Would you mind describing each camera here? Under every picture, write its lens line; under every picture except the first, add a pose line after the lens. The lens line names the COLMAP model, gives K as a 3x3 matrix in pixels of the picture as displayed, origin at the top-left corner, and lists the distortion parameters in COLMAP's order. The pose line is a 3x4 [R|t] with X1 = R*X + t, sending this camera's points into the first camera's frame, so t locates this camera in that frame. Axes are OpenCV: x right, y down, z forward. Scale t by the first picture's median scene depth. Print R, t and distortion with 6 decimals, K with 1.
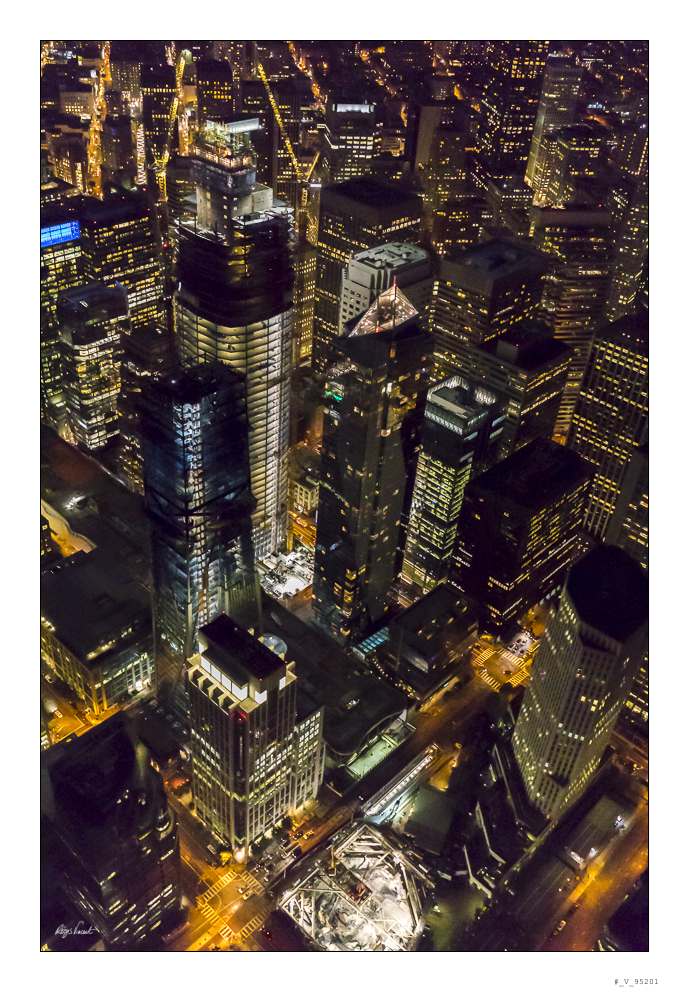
lens RADIAL K [[869.4, 0, 344.5], [0, 869.4, 496.0], [0, 0, 1]] dist [0.006390, -0.001565]
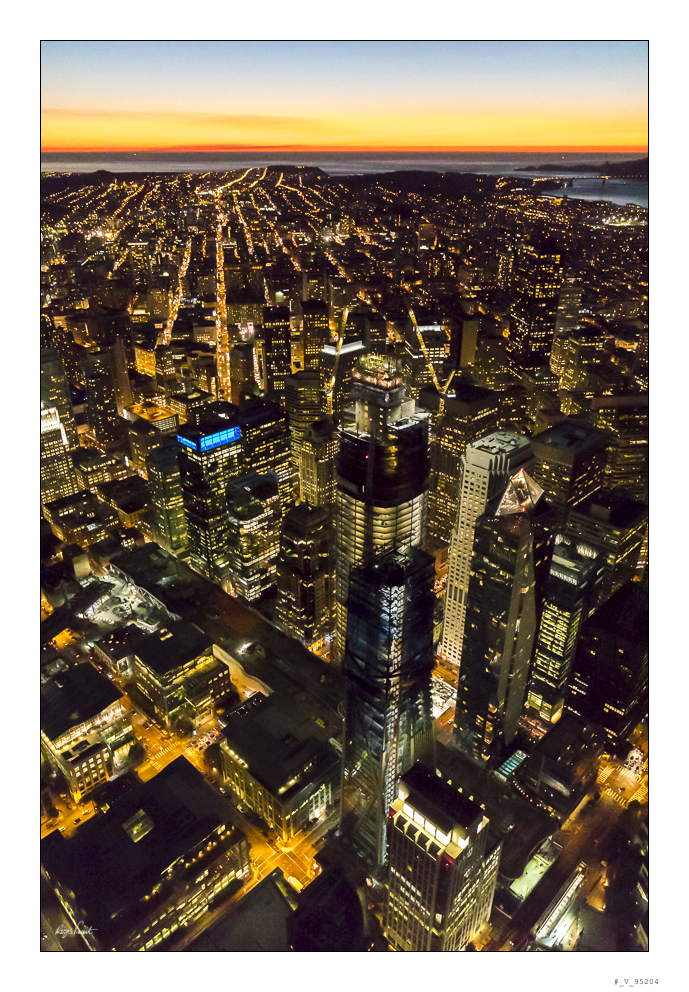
lens RADIAL K [[664.0, 0, 344.5], [0, 664.0, 496.0], [0, 0, 1]] dist [-0.000908, -0.002034]
pose [[0.997554, -0.050972, -0.047830, -0.128920], [0.042661, 0.986026, -0.161035, -0.054577], [0.055370, 0.158601, 0.985789, 0.051407]]
